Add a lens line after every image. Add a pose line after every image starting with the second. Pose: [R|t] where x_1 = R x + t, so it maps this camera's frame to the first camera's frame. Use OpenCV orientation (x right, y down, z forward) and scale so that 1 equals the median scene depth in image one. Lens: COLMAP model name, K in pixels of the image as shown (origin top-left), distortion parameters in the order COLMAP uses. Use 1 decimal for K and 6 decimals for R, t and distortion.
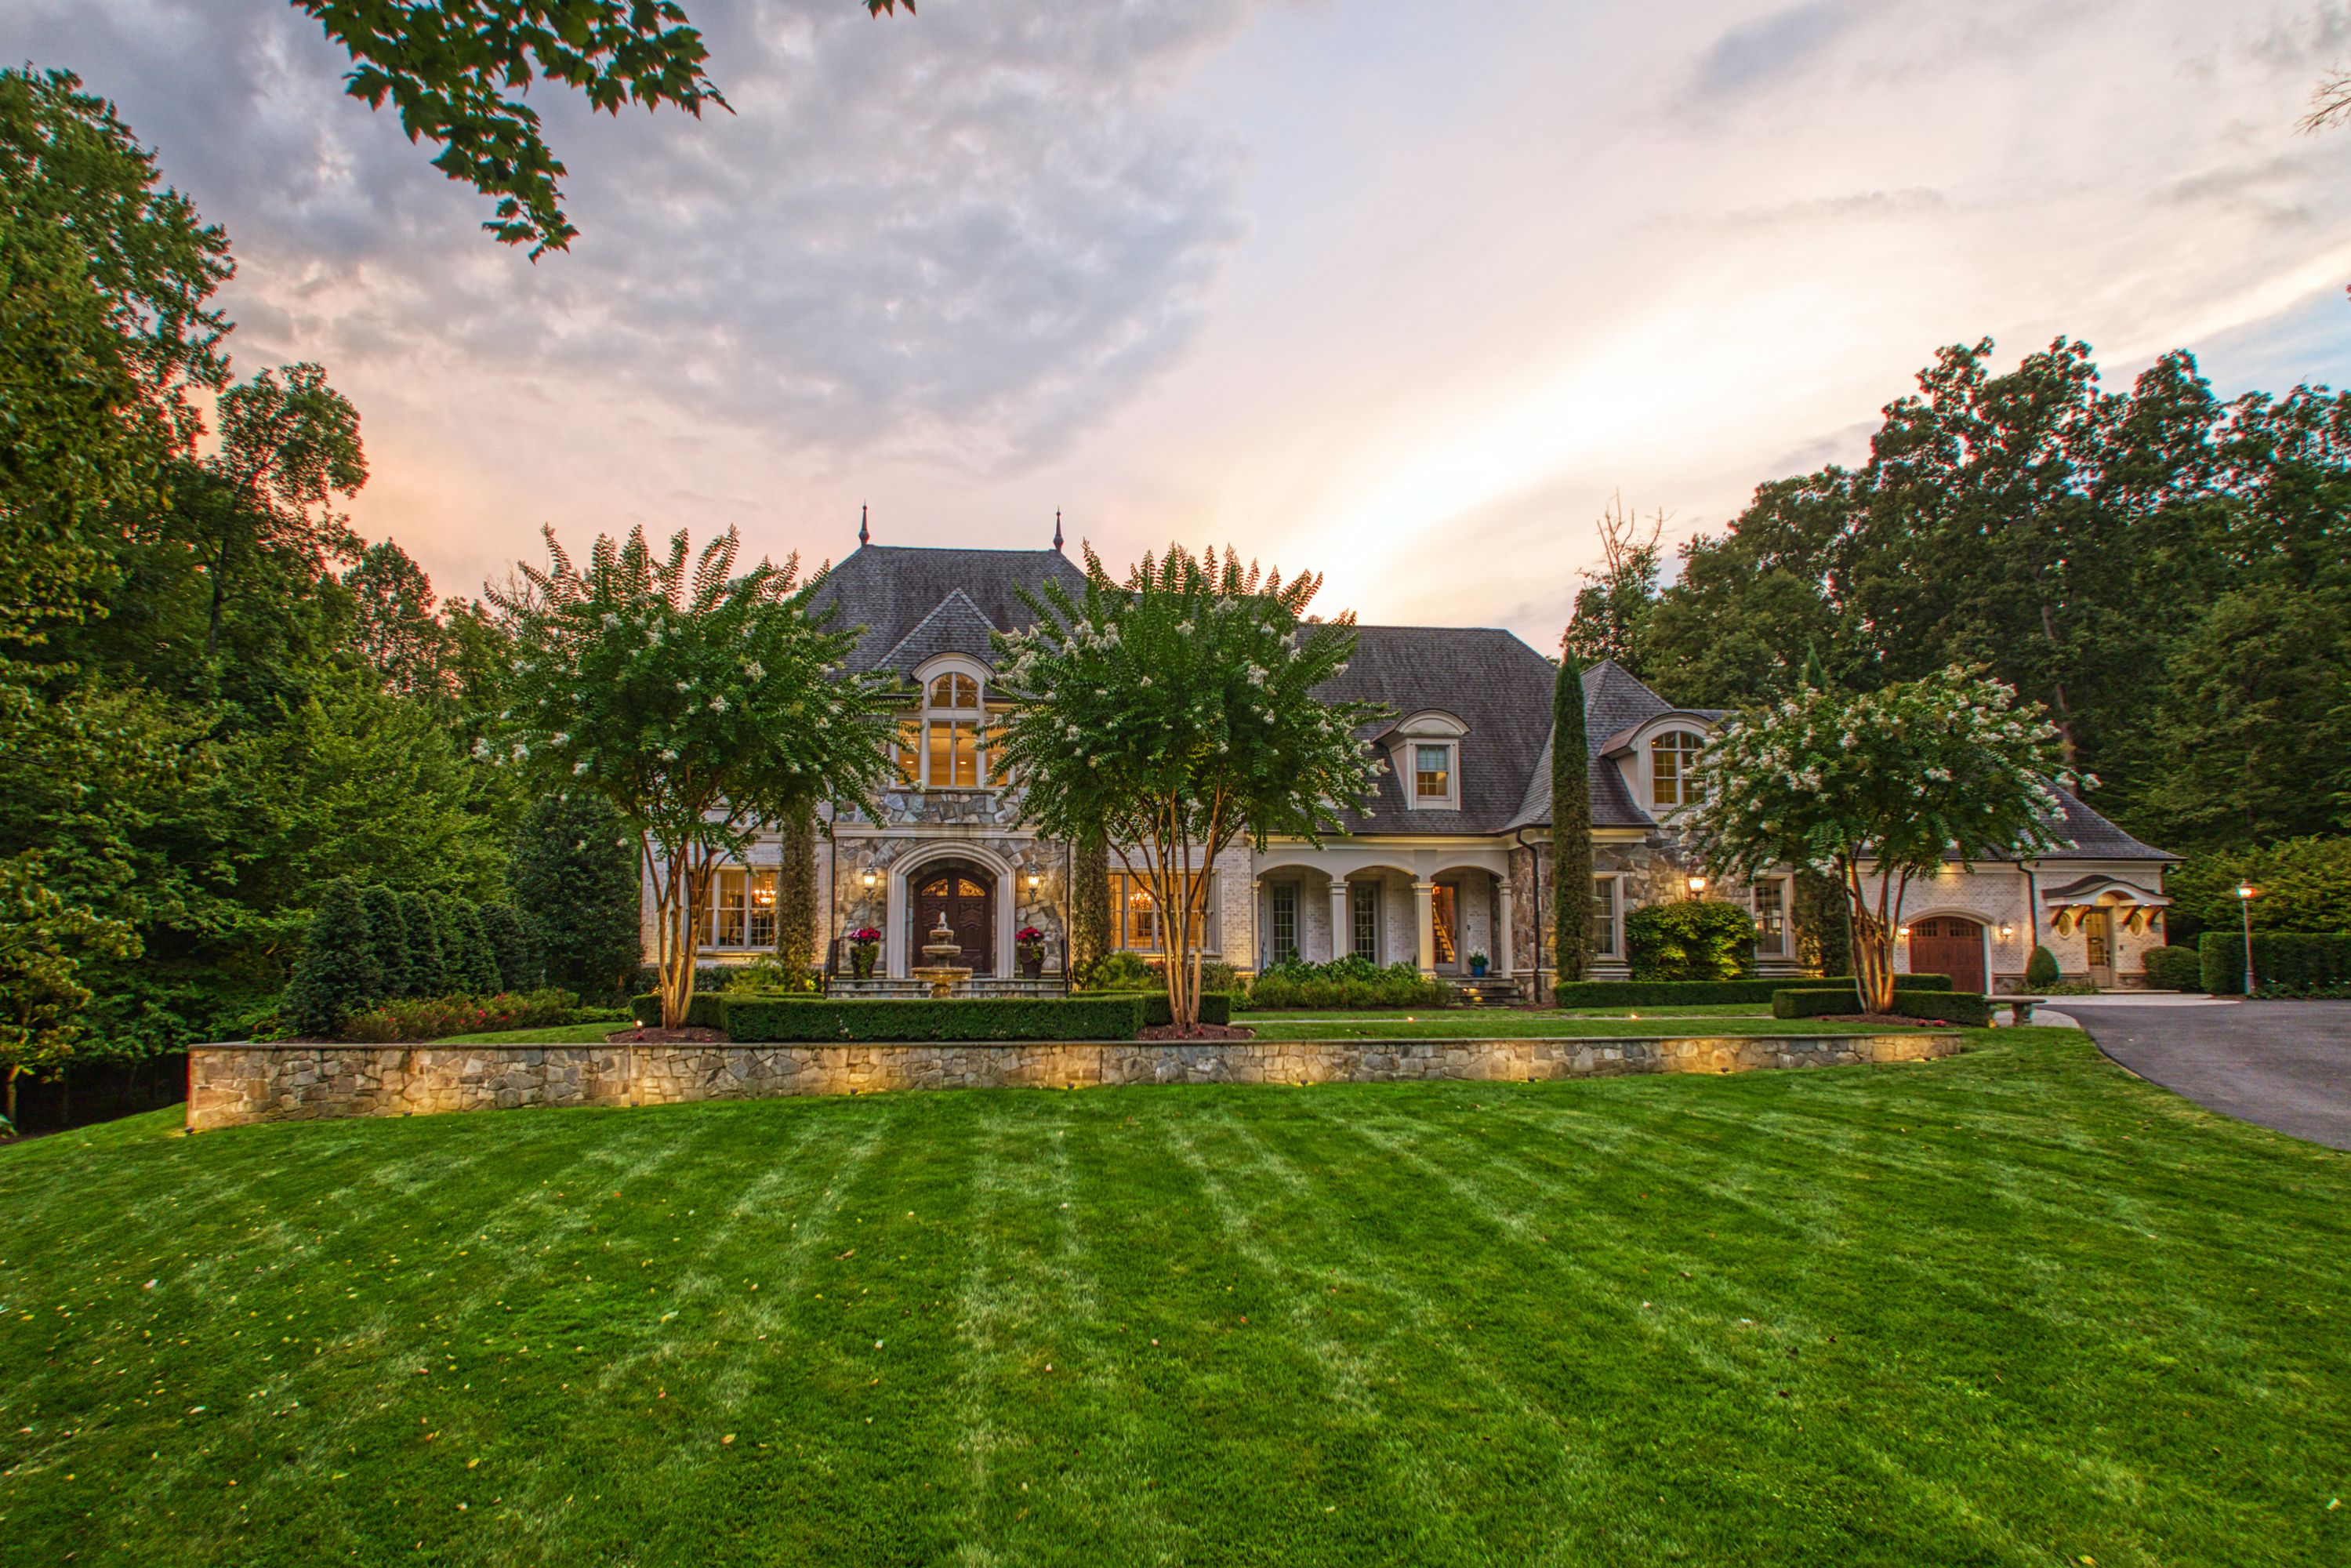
lens RADIAL K [[1343.8, 0, 1113.1], [0, 1343.8, 899.9], [0, 0, 1]] dist [-0.037343, 0.001621]
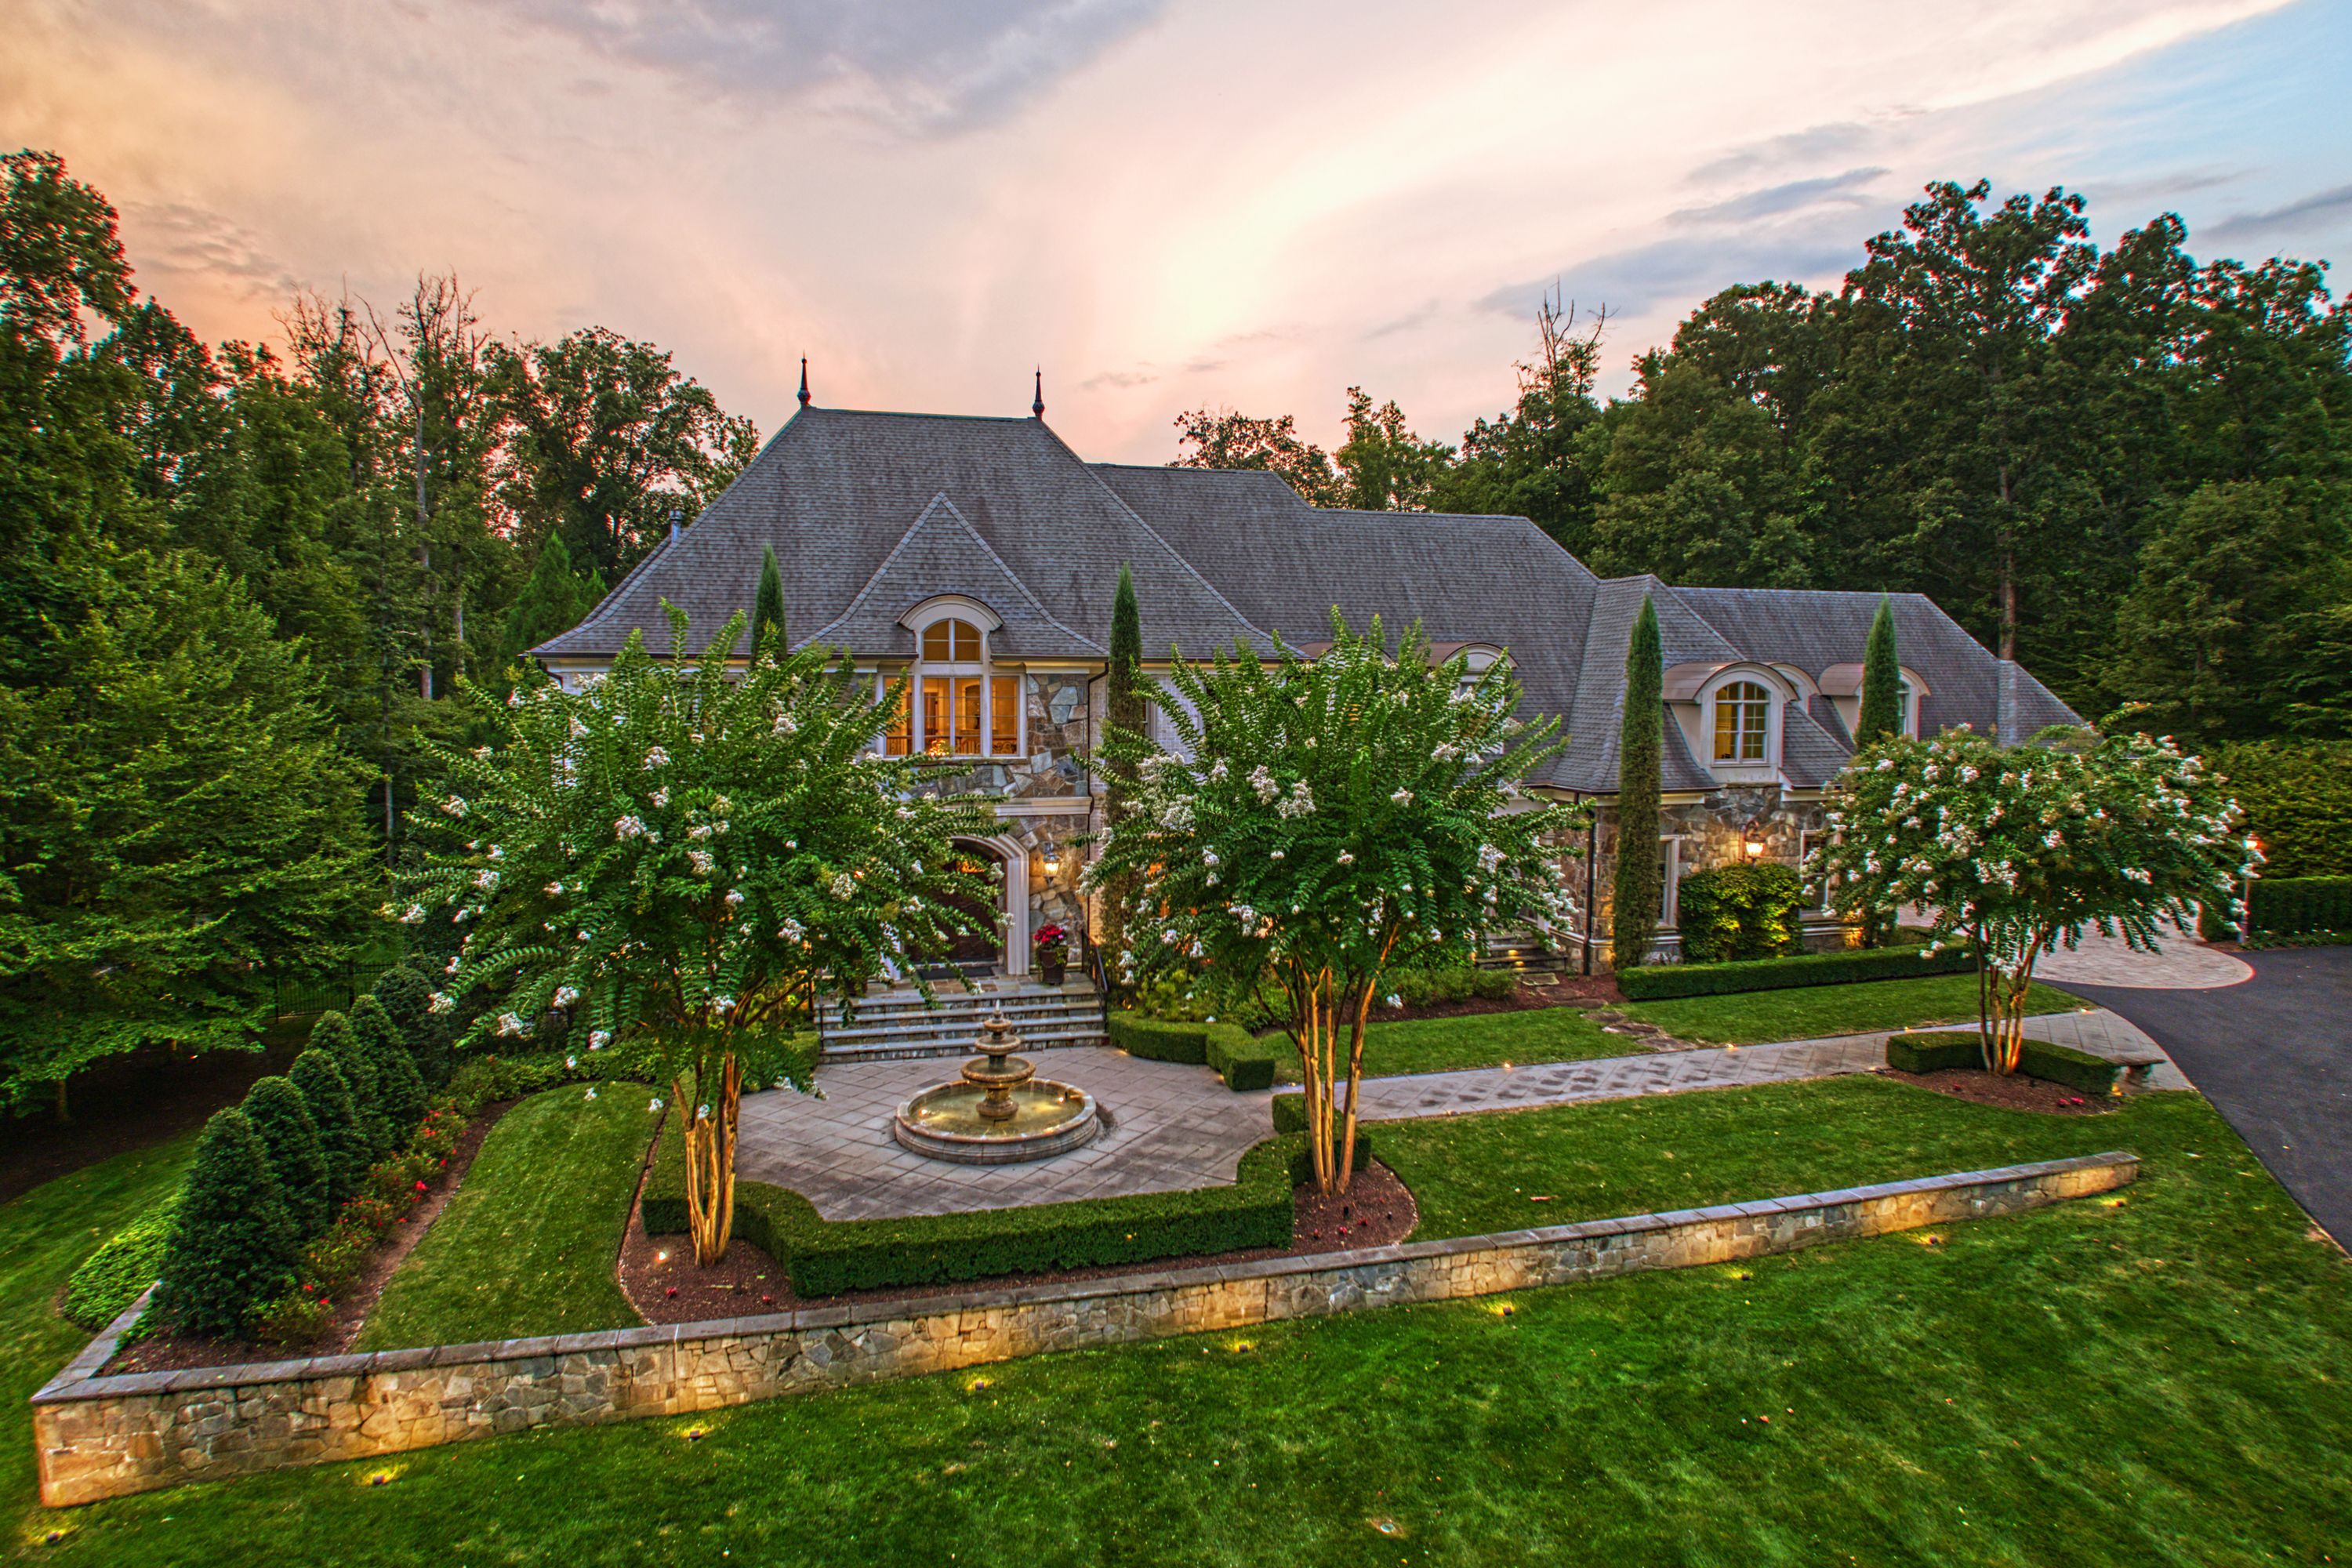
lens RADIAL K [[1338.5, 0, 1183.8], [0, 1338.5, 809.3], [0, 0, 1]] dist [-0.047197, 0.011230]
pose [[0.986911, -0.015735, 0.160497, -0.111087], [-0.008466, 0.988801, 0.148997, -0.176761], [-0.161044, -0.148405, 0.975726, 0.154236]]
